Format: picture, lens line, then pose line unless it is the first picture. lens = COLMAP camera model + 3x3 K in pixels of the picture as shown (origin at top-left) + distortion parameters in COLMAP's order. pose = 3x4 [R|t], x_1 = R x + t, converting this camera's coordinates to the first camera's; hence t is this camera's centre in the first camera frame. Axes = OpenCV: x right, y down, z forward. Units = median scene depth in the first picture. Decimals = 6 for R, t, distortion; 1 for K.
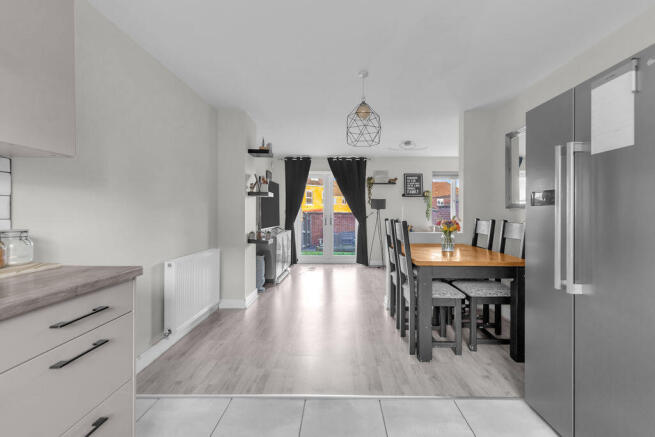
lens RADIAL K [[330.8, 0, 340.5], [0, 330.8, 211.7], [0, 0, 1]] dist [0.000597, -0.000012]
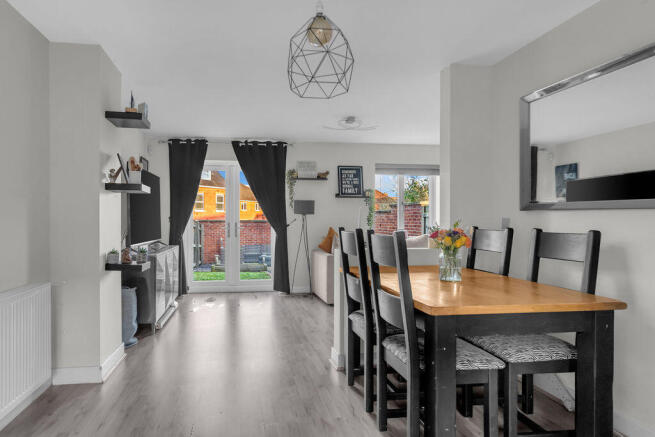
lens RADIAL K [[398.0, 0, 293.4], [0, 398.0, 222.0], [0, 0, 1]] dist [-0.002927, -0.001199]
pose [[0.990234, -0.003896, 0.139364, -0.033312], [0.003109, 0.999978, 0.005859, 0.003864], [-0.139384, -0.005369, 0.990224, 0.177662]]
